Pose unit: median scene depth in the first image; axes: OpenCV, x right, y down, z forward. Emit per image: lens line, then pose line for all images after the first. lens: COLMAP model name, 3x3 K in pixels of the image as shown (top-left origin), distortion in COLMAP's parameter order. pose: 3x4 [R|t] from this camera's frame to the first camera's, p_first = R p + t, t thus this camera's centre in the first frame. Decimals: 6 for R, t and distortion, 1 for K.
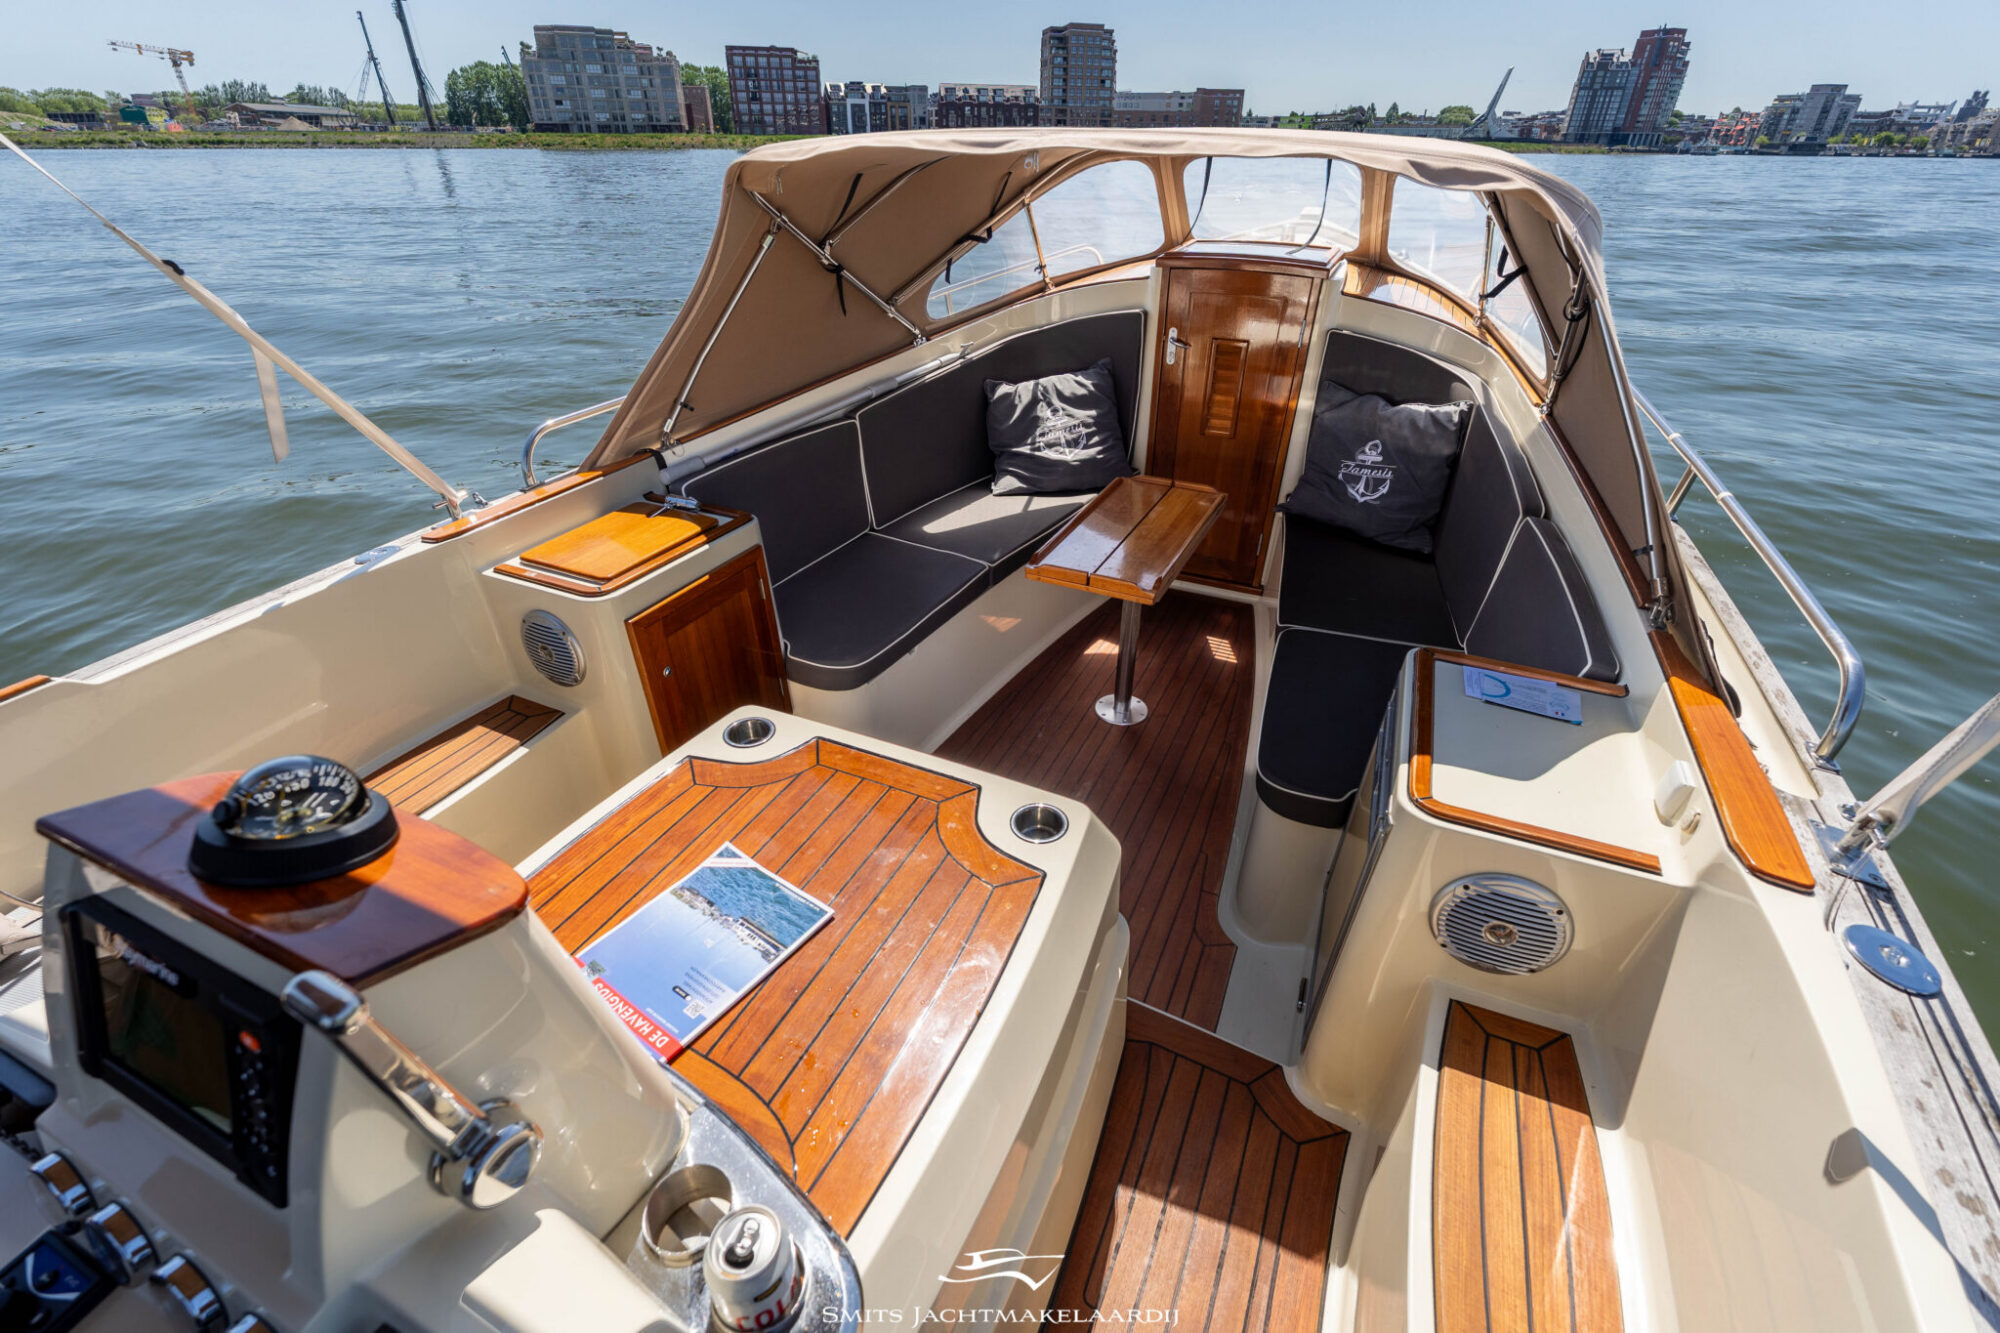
lens RADIAL K [[887.8, 0, 987.9], [0, 887.8, 673.7], [0, 0, 1]] dist [-0.004230, 0.002057]
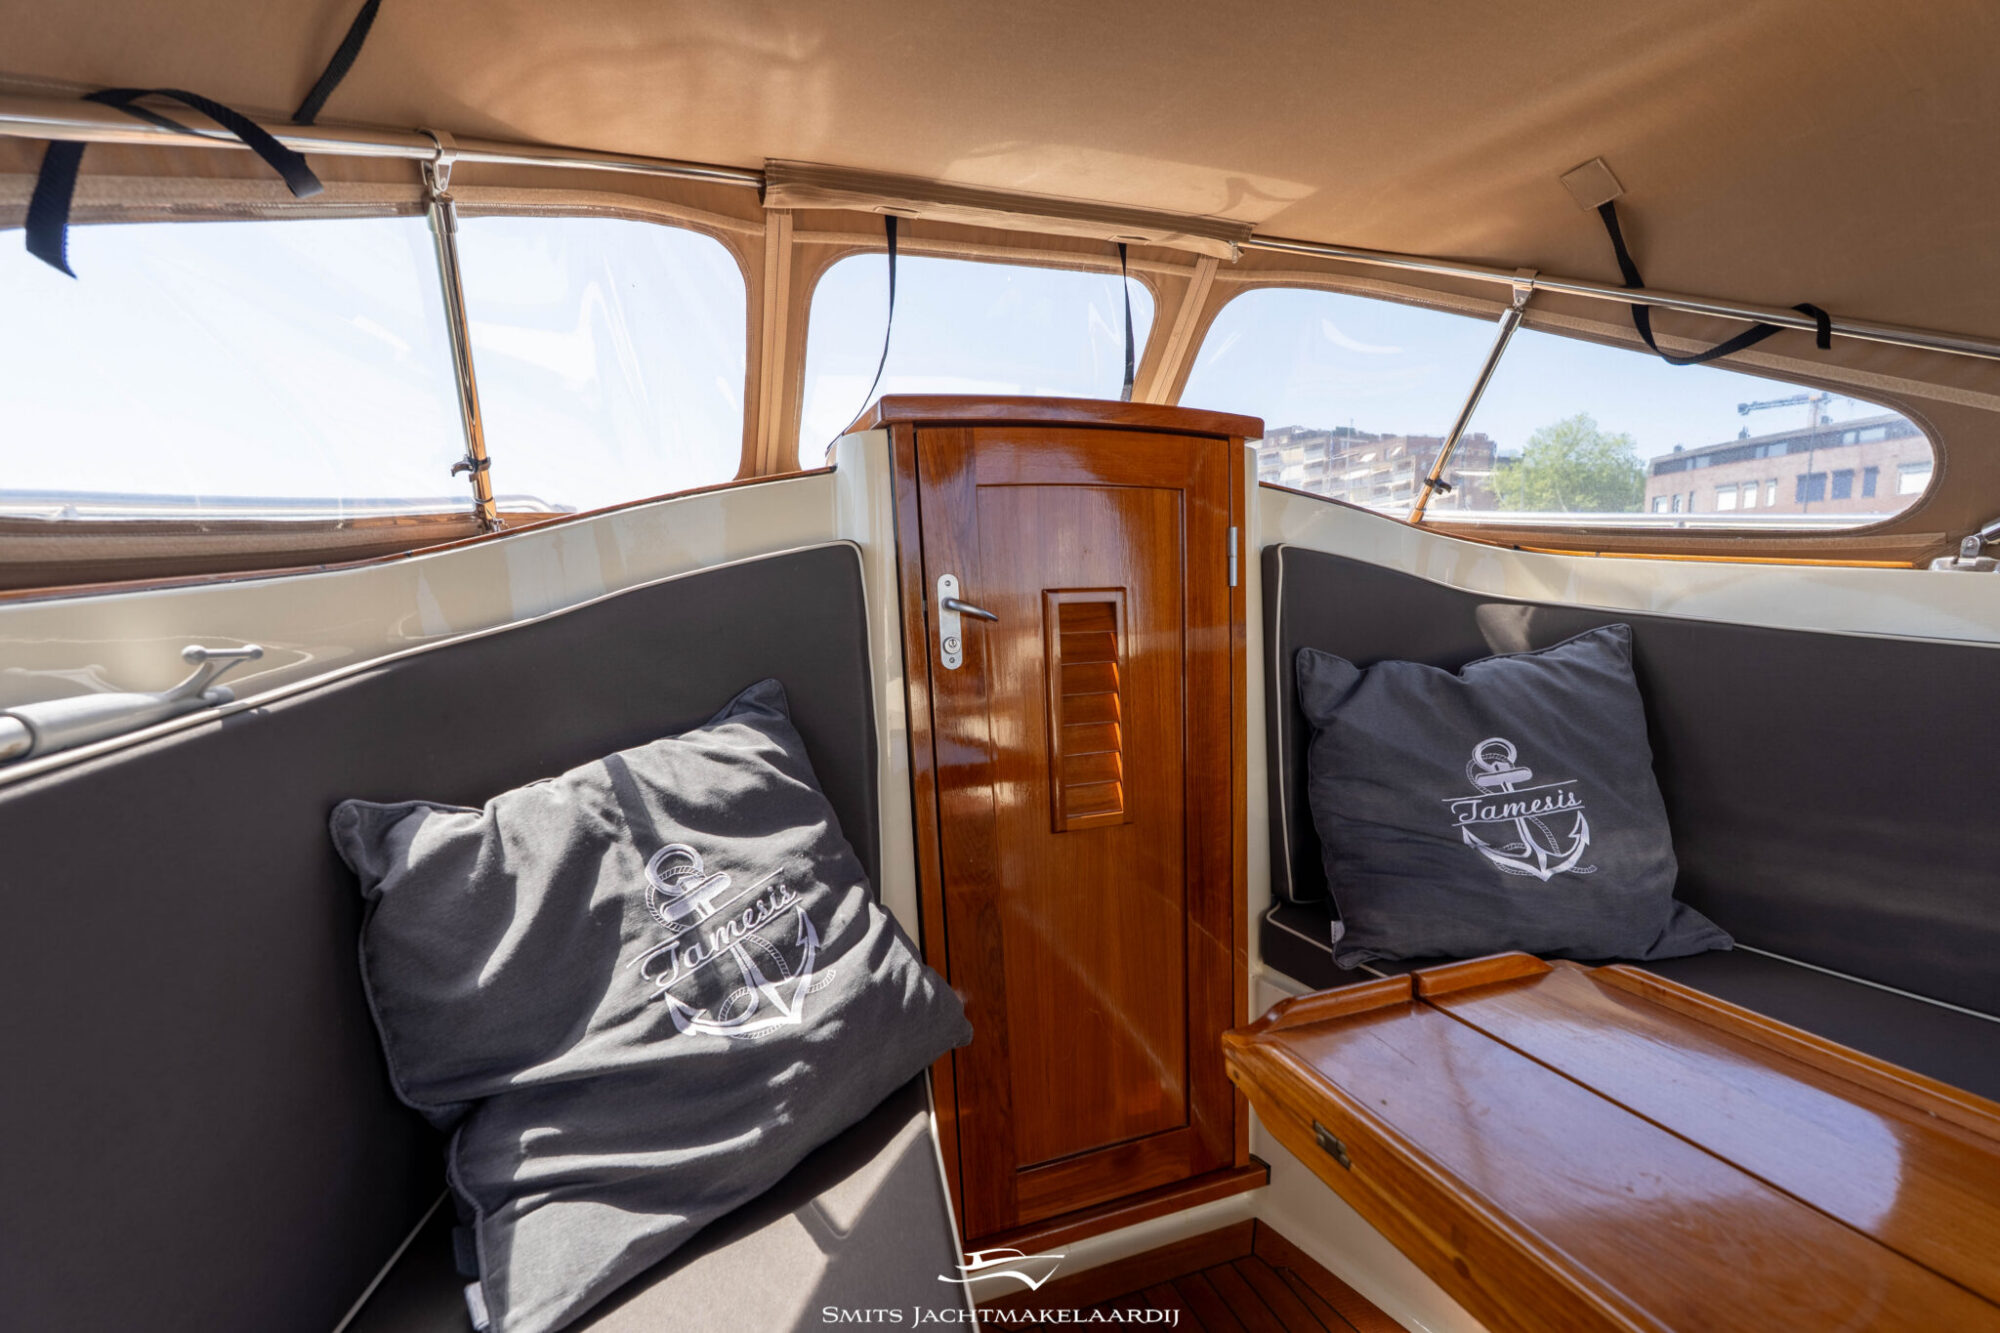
lens RADIAL K [[887.8, 0, 1002.2], [0, 887.8, 670.4], [0, 0, 1]] dist [-0.004230, 0.002057]
pose [[0.712120, -0.081452, 0.697317, -0.039263], [0.399356, 0.863893, -0.306925, -0.247475], [-0.577408, 0.497045, 0.647724, 0.815584]]
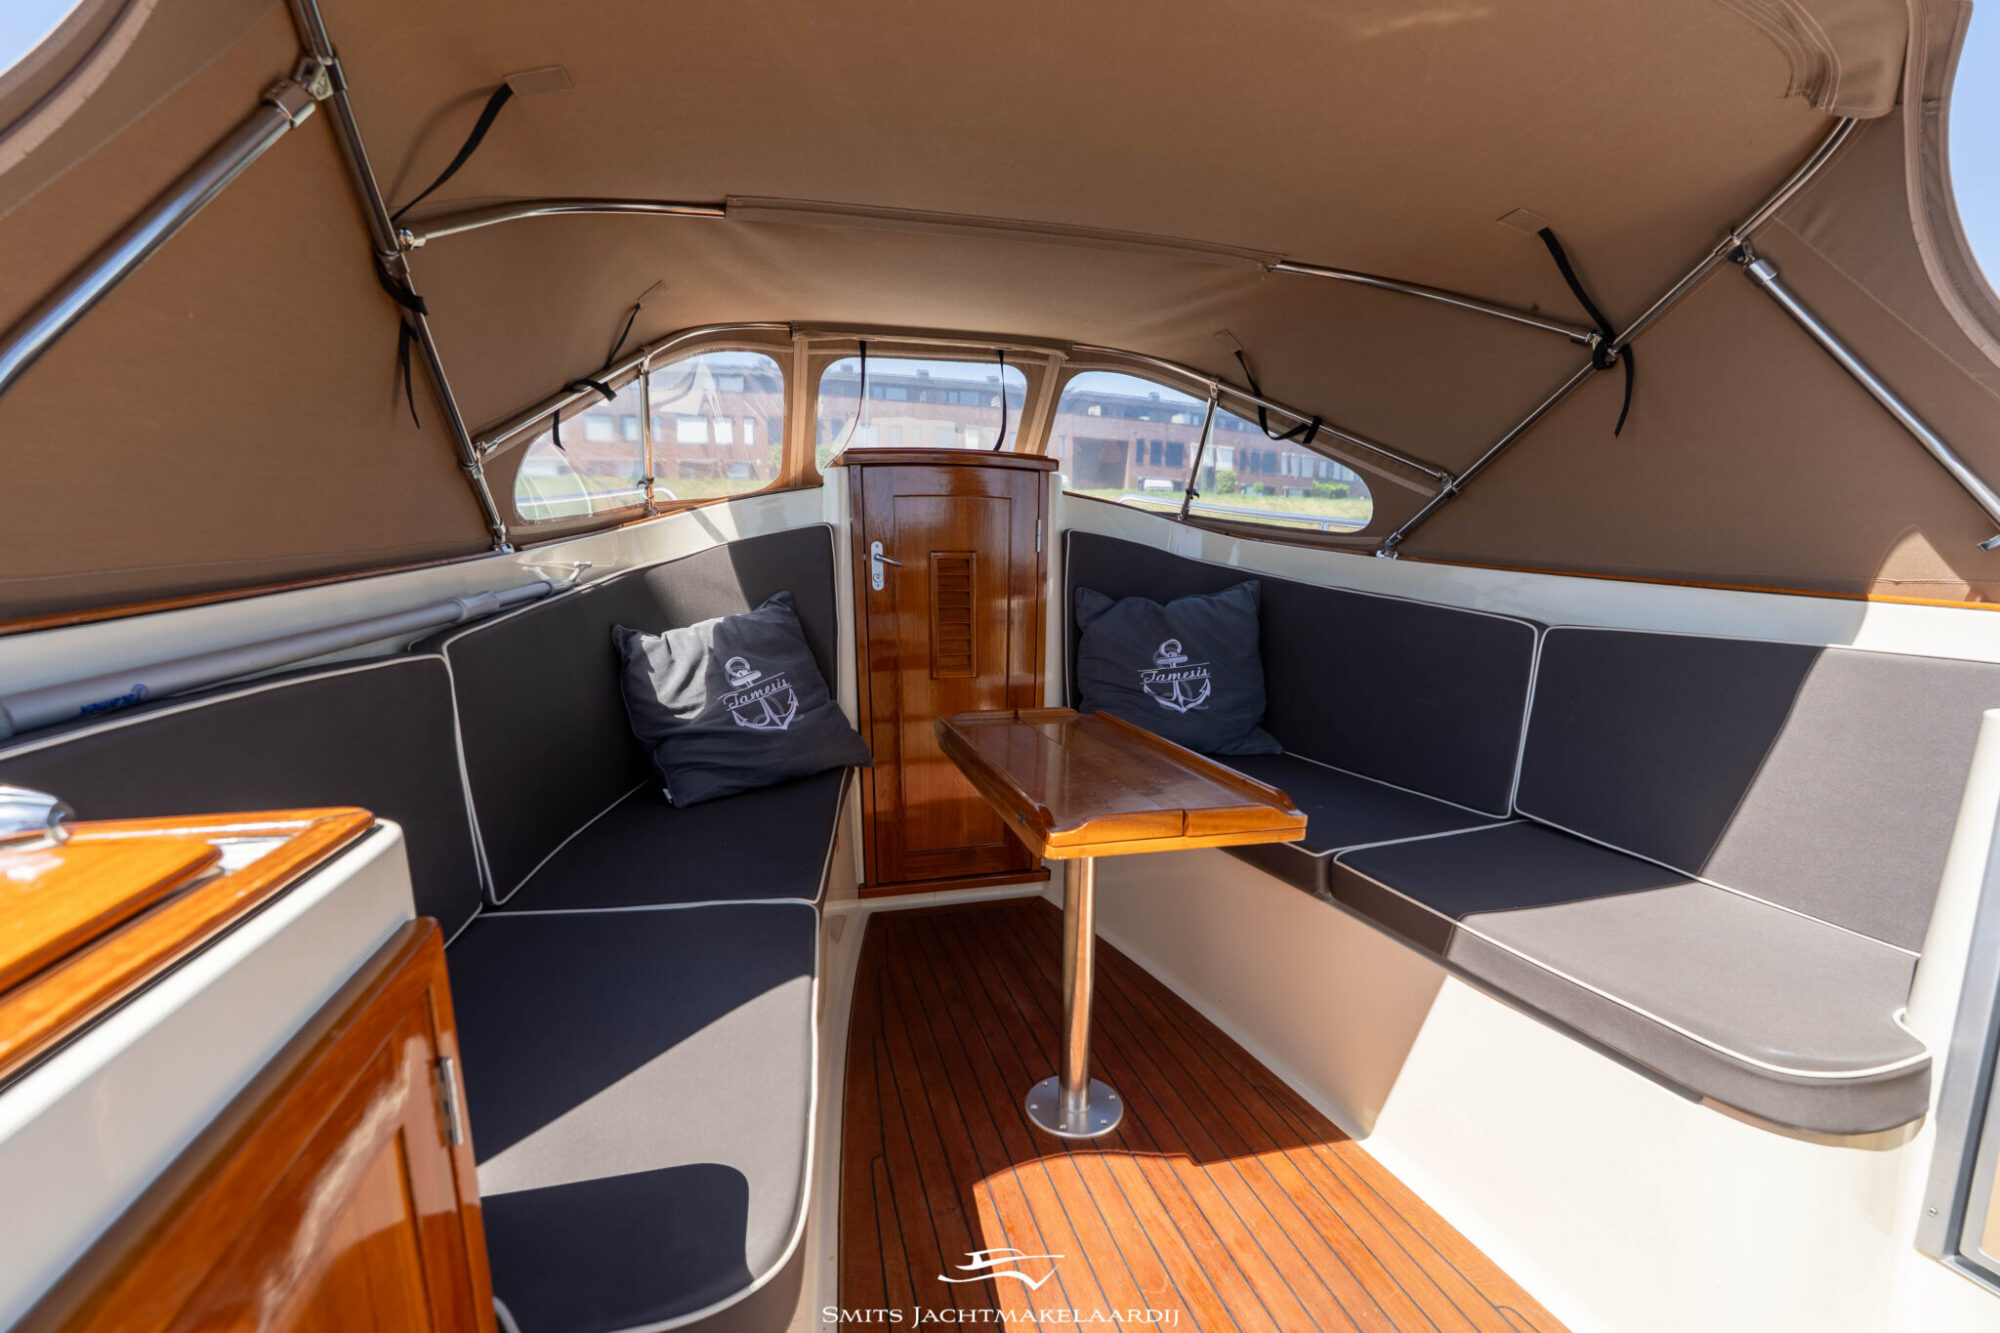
lens RADIAL K [[887.8, 0, 1002.6], [0, 887.8, 667.5], [0, 0, 1]] dist [-0.004230, 0.002057]
pose [[0.764151, -0.087703, 0.639048, -0.198733], [0.341767, 0.895271, -0.285806, -0.057889], [-0.547055, 0.436804, 0.714096, 0.498820]]
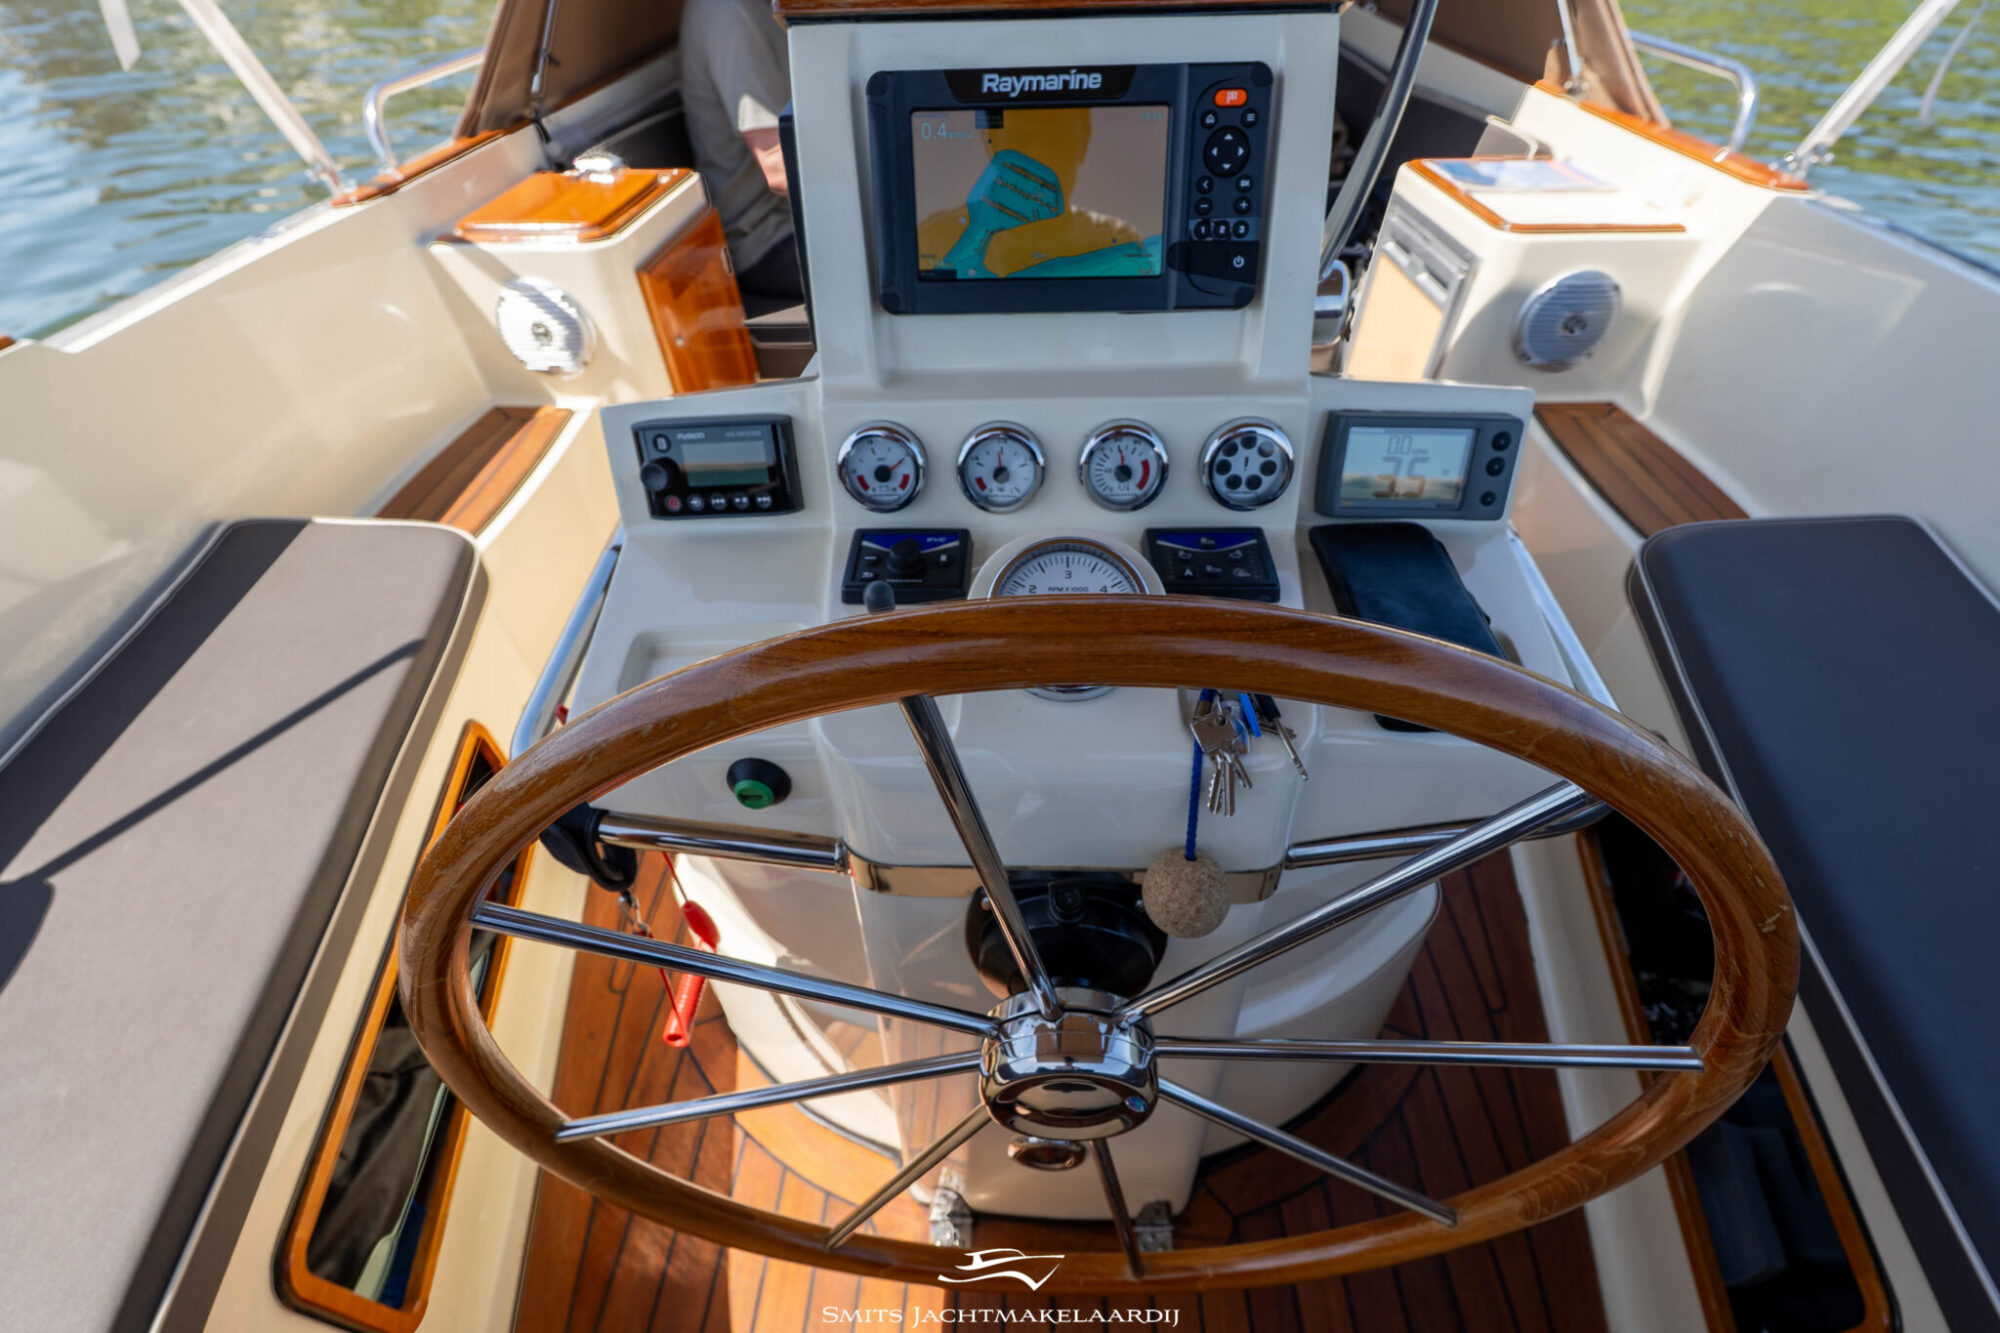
lens RADIAL K [[887.8, 0, 1005.4], [0, 887.8, 672.3], [0, 0, 1]] dist [-0.004230, 0.002057]
pose [[0.921067, -0.277791, 0.272888, -0.248230], [0.231105, 0.953980, 0.191083, 0.139482], [-0.313411, -0.112935, 0.942878, 0.015174]]
